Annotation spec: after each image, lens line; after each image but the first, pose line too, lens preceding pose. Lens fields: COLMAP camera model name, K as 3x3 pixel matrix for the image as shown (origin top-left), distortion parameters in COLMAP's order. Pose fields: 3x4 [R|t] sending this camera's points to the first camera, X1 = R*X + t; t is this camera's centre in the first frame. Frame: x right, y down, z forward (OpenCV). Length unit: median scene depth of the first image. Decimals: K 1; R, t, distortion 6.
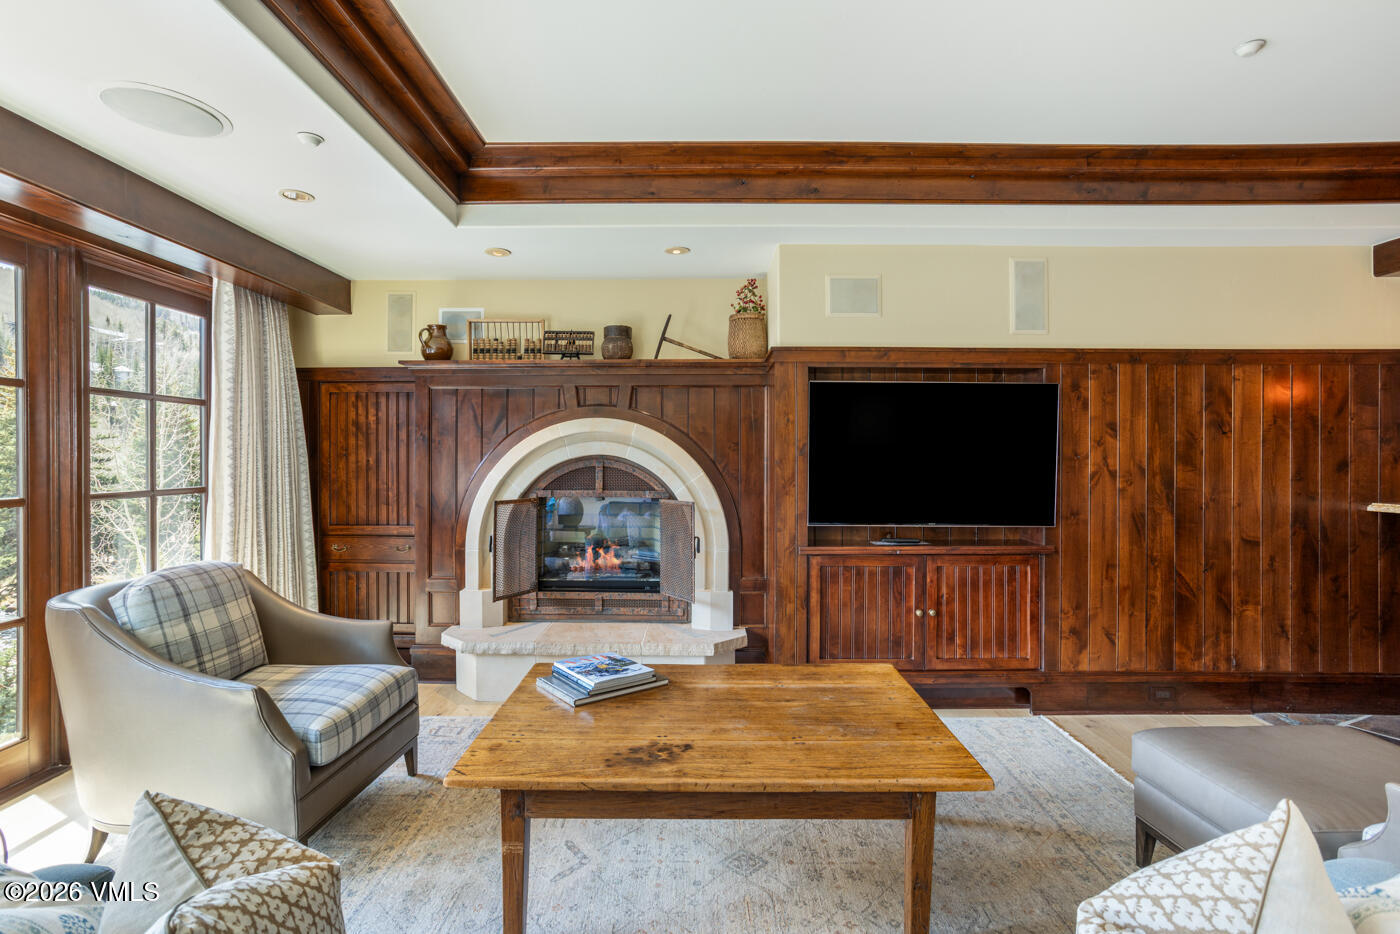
lens RADIAL K [[692.5, 0, 705.9], [0, 692.5, 467.0], [0, 0, 1]] dist [-0.018267, 0.010241]
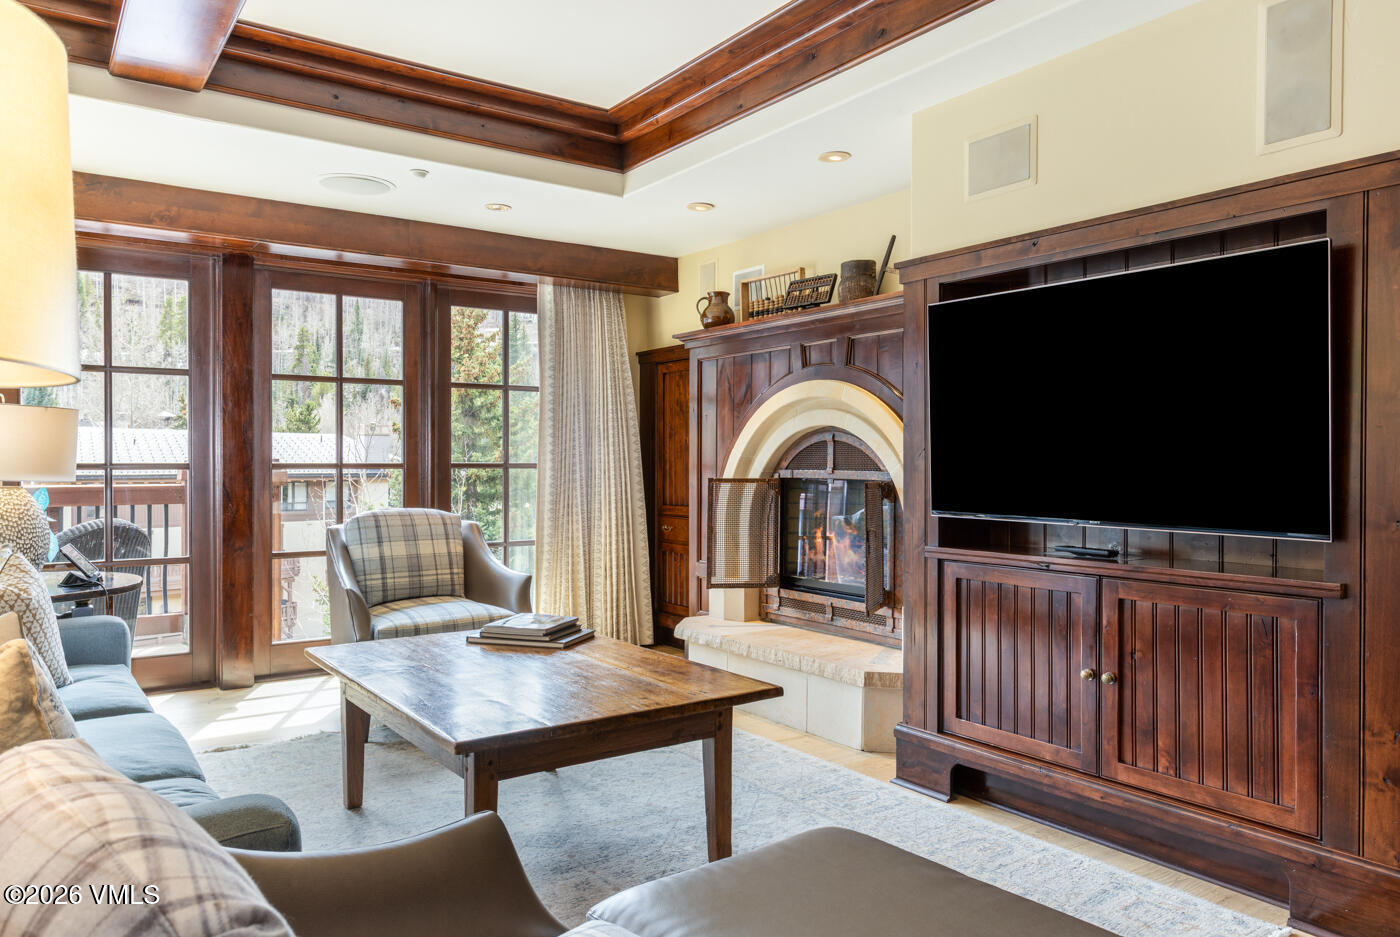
lens RADIAL K [[986.1, 0, 712.1], [0, 986.1, 472.5], [0, 0, 1]] dist [0.024534, 0.000789]
pose [[0.584607, 0.007707, -0.811280, 0.706767], [-0.014554, 0.999894, -0.000989, 0.040426], [0.811186, 0.012386, 0.584657, 0.221586]]
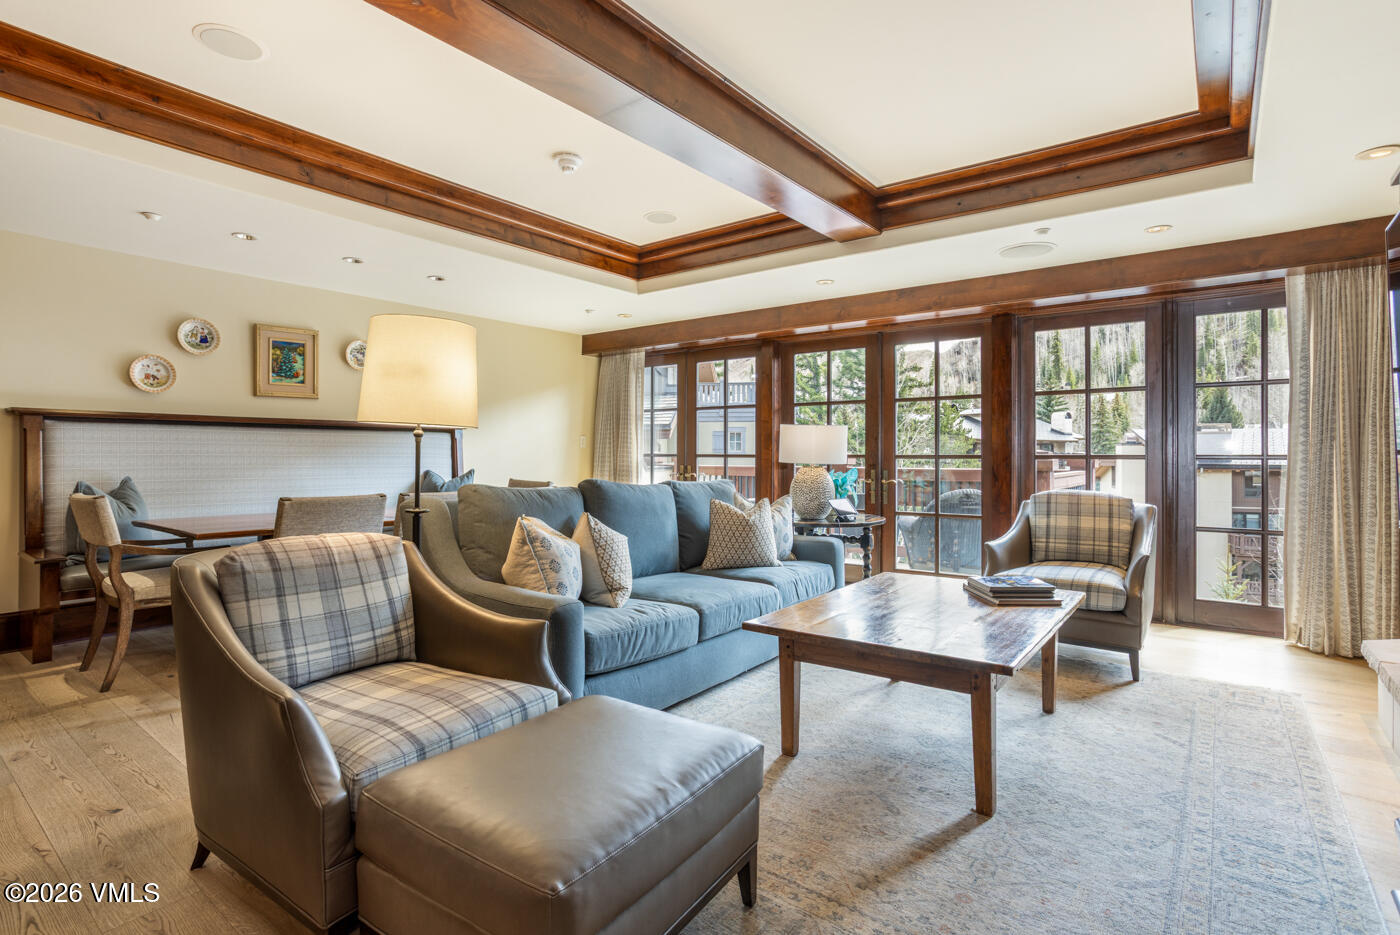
lens RADIAL K [[692.5, 0, 692.3], [0, 692.5, 456.0], [0, 0, 1]] dist [-0.018267, 0.010241]
pose [[-0.602447, 0.000941, -0.798159, 0.718282], [-0.014751, 0.999815, 0.012312, 0.031680], [0.798023, 0.019191, -0.602322, 0.762248]]
